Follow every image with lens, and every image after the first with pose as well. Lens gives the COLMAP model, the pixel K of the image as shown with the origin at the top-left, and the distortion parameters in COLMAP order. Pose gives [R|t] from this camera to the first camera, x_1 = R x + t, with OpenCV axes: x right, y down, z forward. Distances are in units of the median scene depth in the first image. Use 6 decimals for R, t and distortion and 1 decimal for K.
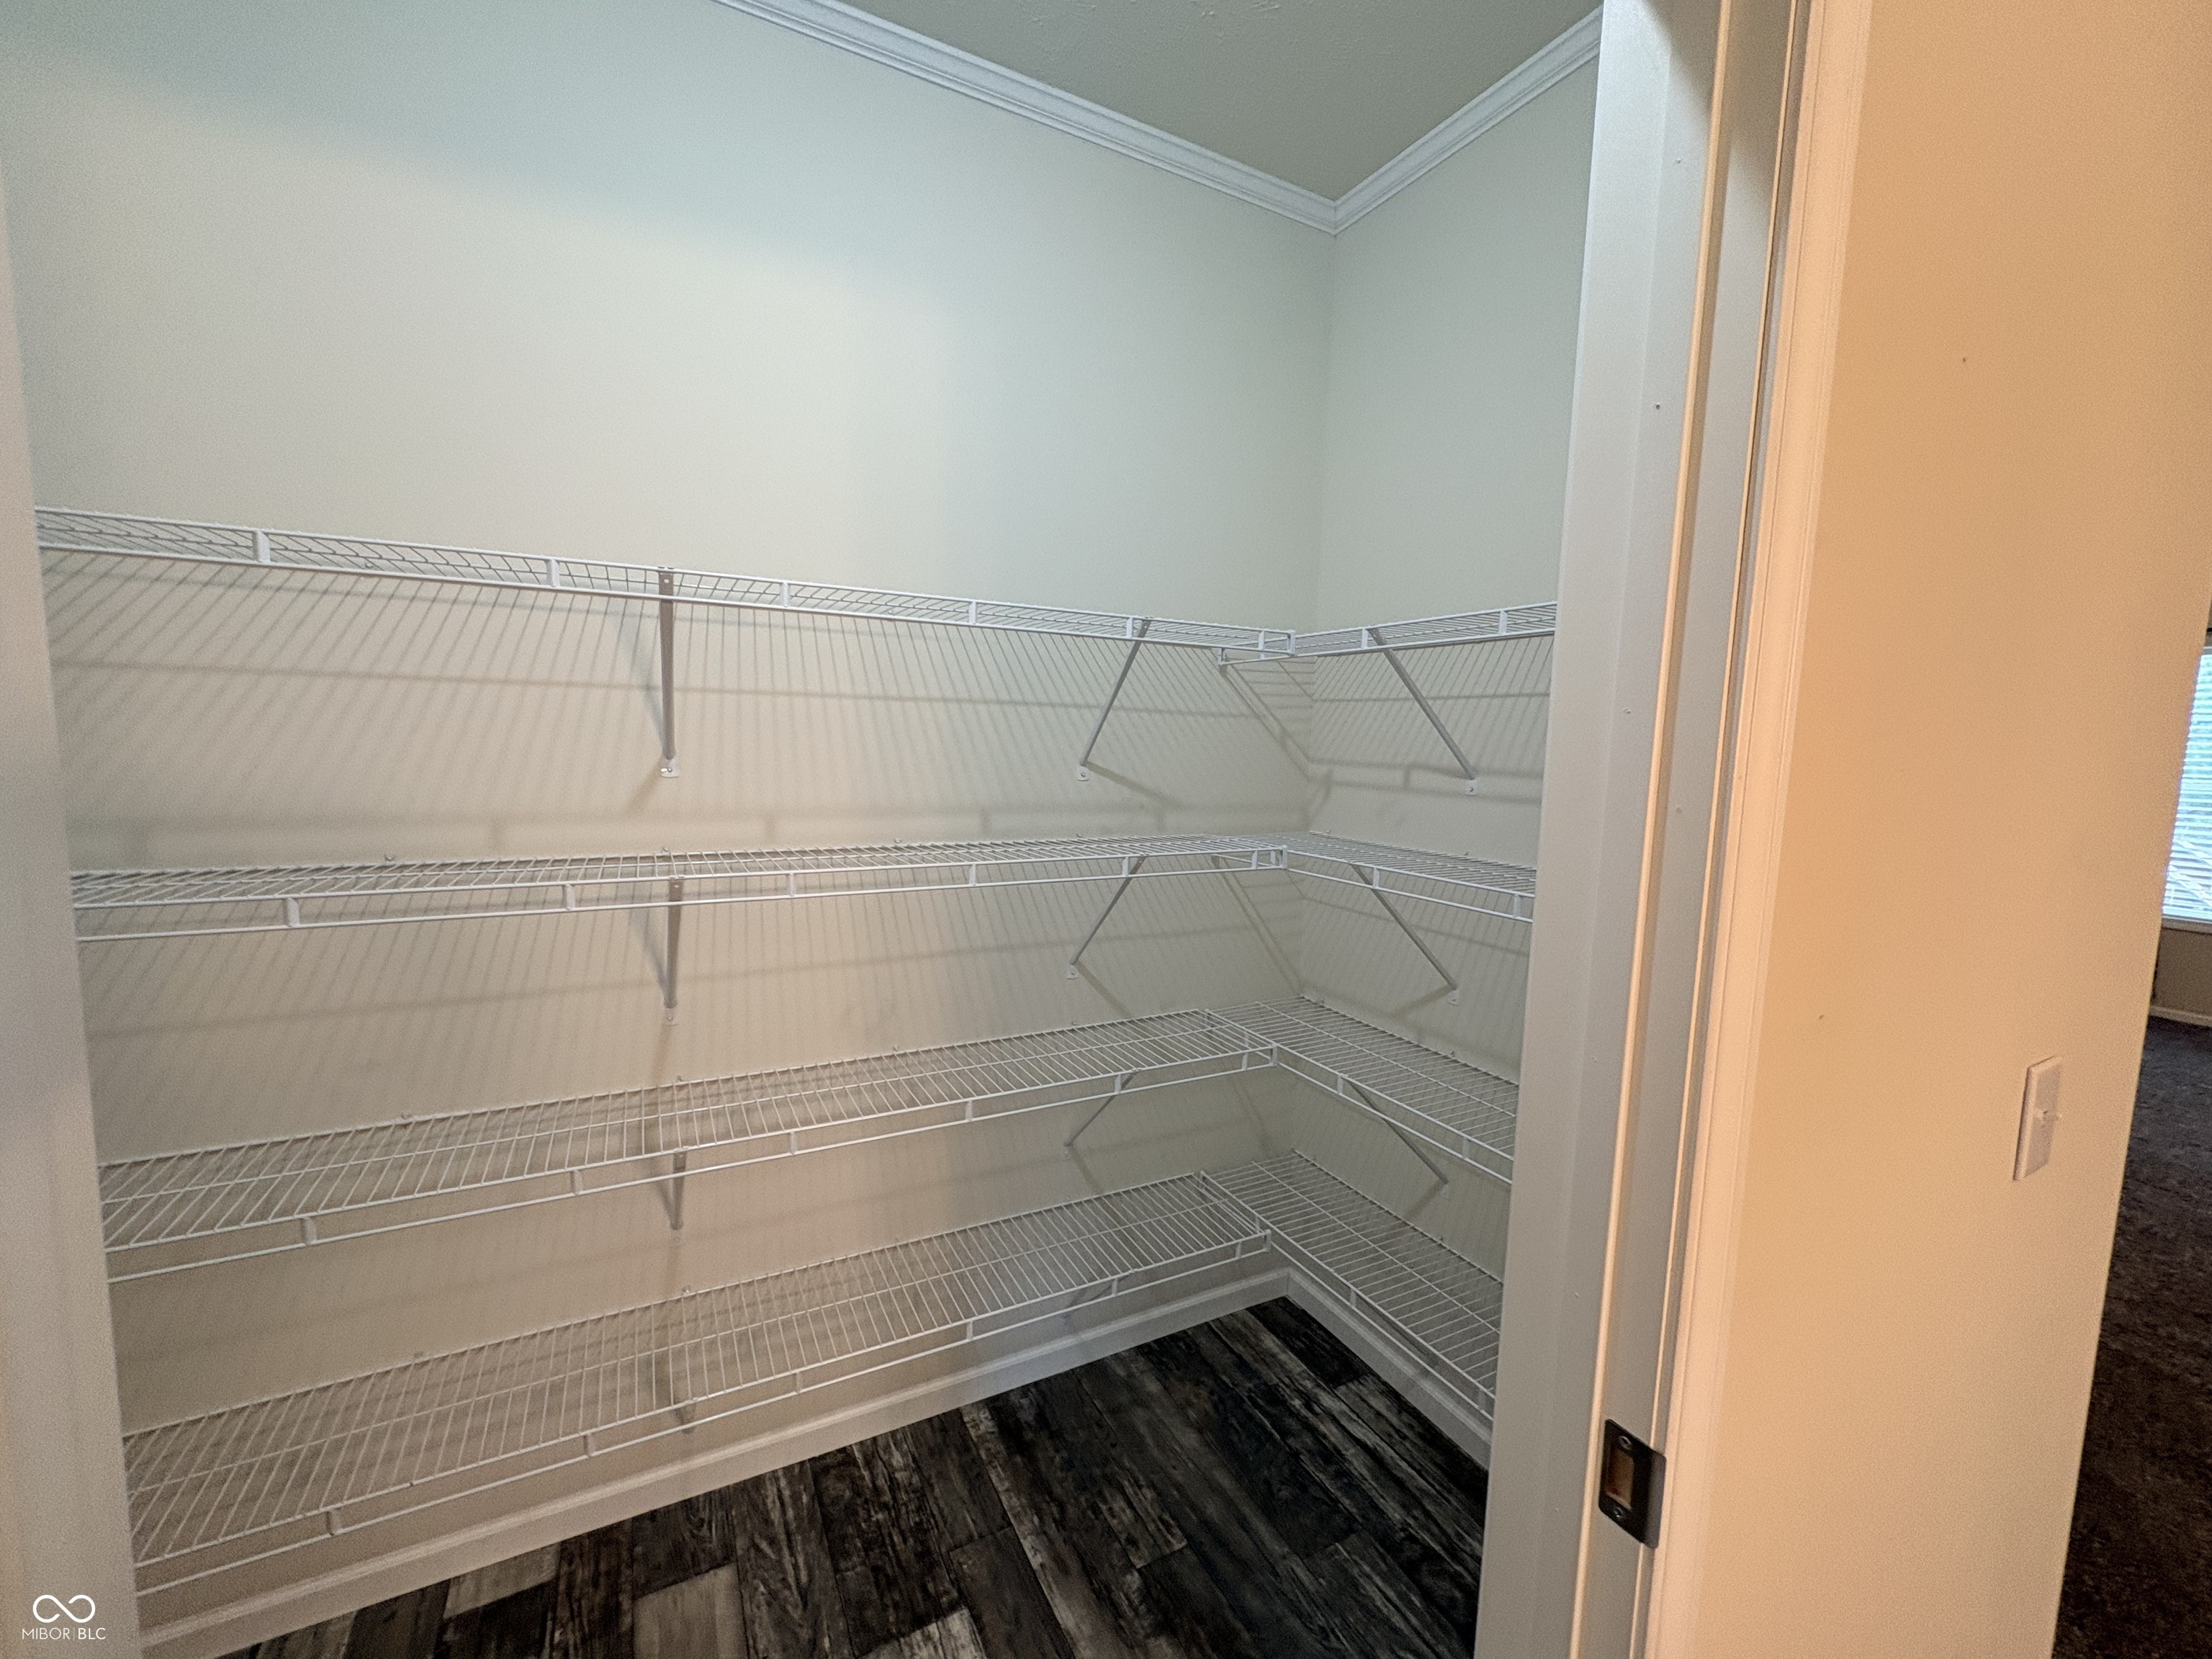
lens RADIAL K [[884.1, 0, 1114.1], [0, 884.1, 836.1], [0, 0, 1]] dist [0.000228, -0.000183]
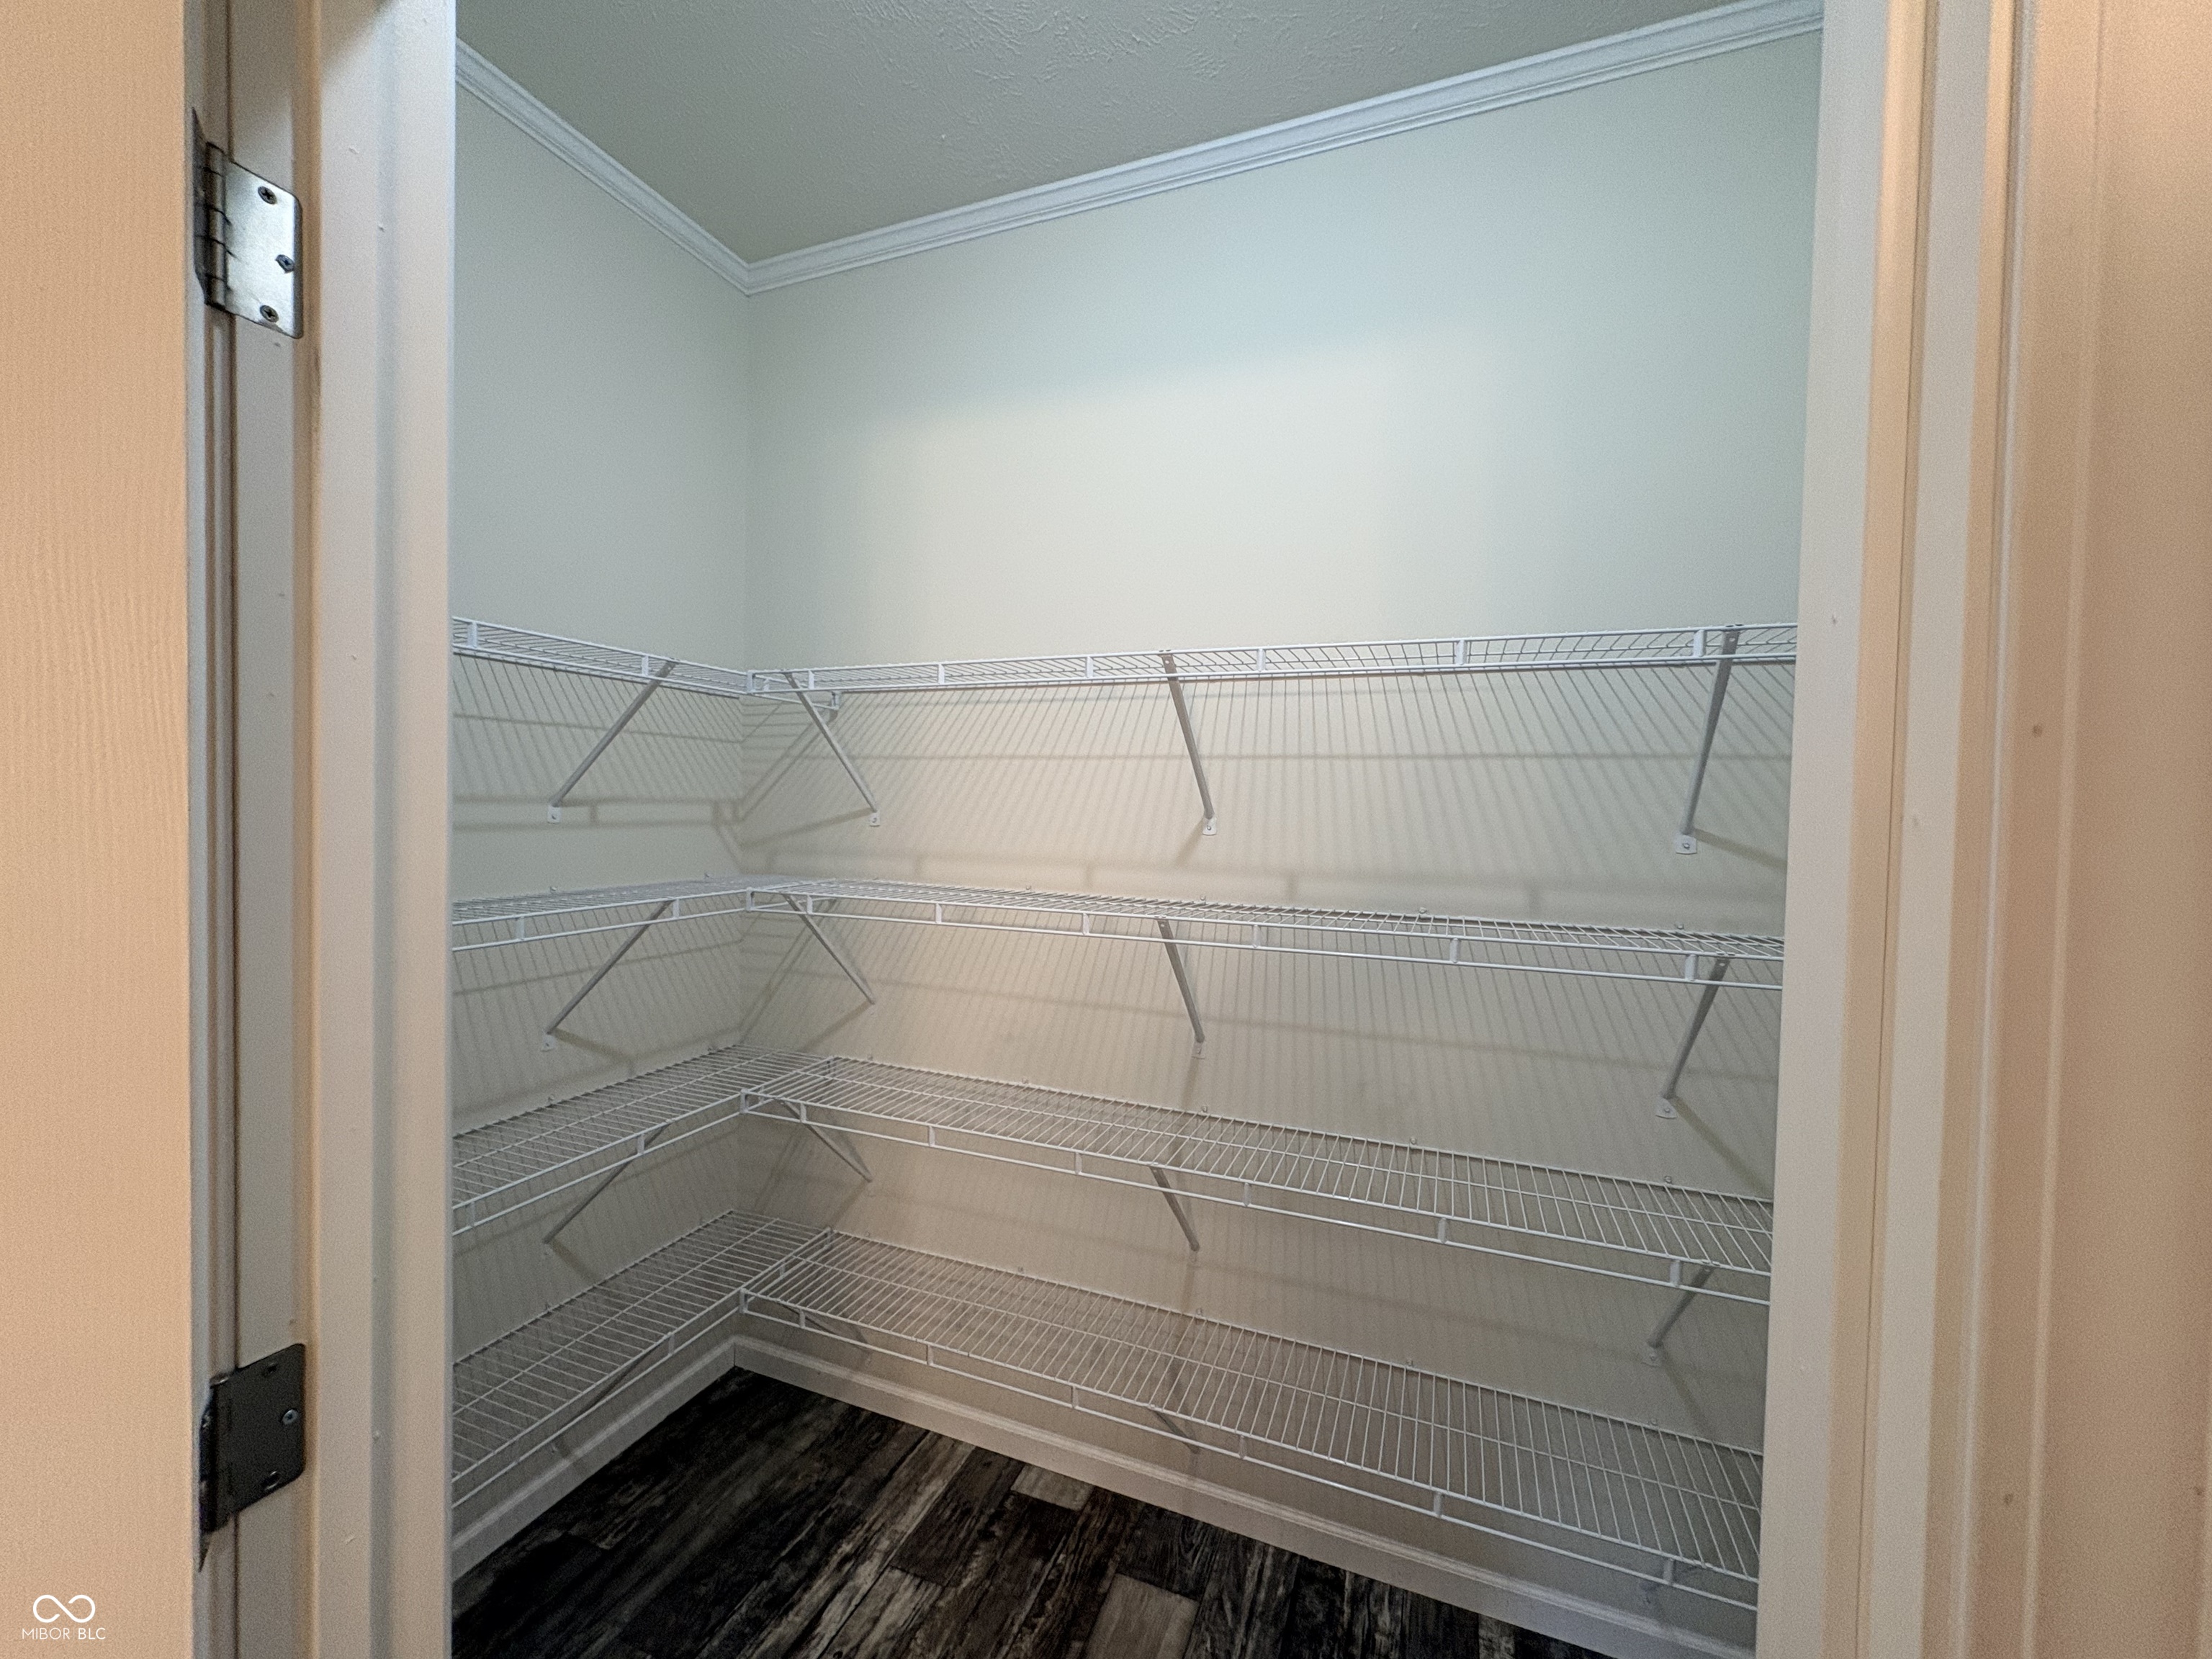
lens RADIAL K [[902.5, 0, 1107.9], [0, 902.5, 812.6], [0, 0, 1]] dist [0.001891, -0.006452]
pose [[0.639716, 0.001899, -0.768609, 0.308069], [-0.081678, 0.994502, -0.065524, -0.008835], [0.764259, 0.104696, 0.636355, 0.167630]]
